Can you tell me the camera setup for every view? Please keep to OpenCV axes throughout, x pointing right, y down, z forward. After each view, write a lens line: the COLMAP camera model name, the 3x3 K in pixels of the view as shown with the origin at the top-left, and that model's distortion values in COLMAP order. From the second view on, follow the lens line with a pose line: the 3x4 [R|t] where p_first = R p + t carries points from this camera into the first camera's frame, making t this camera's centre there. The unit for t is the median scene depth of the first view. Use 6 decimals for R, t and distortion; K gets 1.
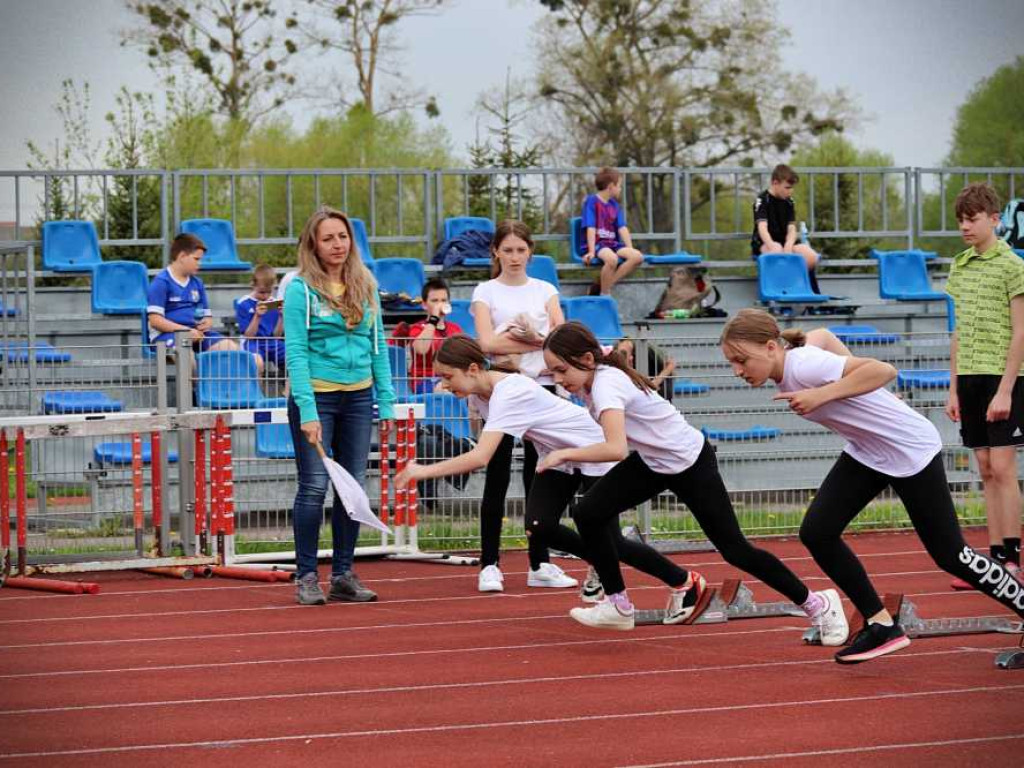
lens RADIAL K [[3648.3, 0, 512.0], [0, 3648.3, 384.0], [0, 0, 1]] dist [-0.284940, -0.606263]
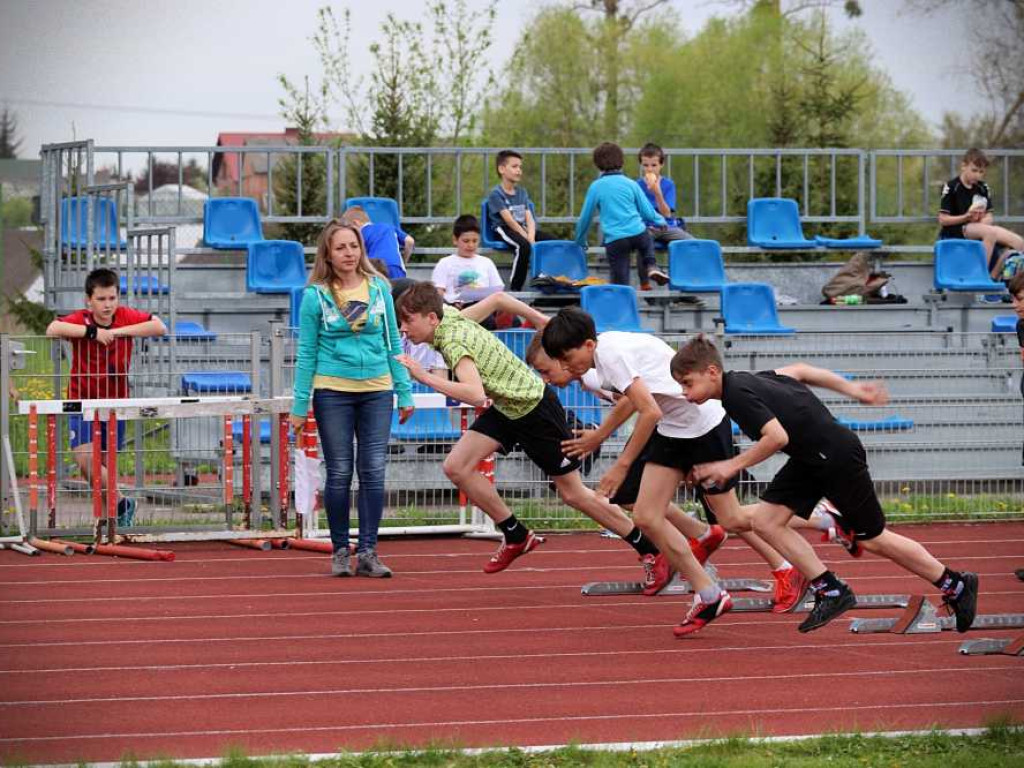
lens RADIAL K [[4617.1, 0, 512.0], [0, 4617.1, 384.0], [0, 0, 1]] dist [-0.066056, -3.596039]
pose [[0.994298, 0.019294, -0.104882, 0.043219], [-0.018231, 0.999772, 0.011082, -0.004399], [0.105072, -0.009107, 0.994423, -0.124895]]
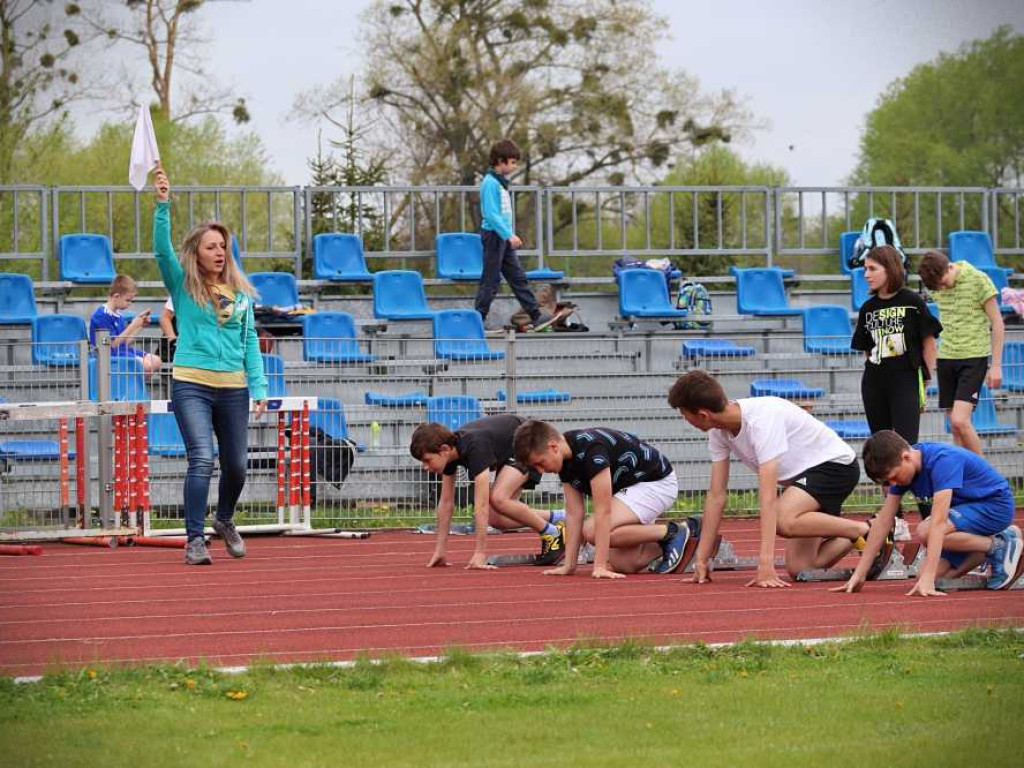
lens RADIAL K [[4512.8, 0, 512.0], [0, 4512.8, 384.0], [0, 0, 1]] dist [-0.167702, -2.142782]
pose [[0.999147, 0.002527, 0.041212, -0.007586], [-0.001913, 0.999887, -0.014924, 0.007837], [-0.041245, 0.014832, 0.999039, -0.137082]]
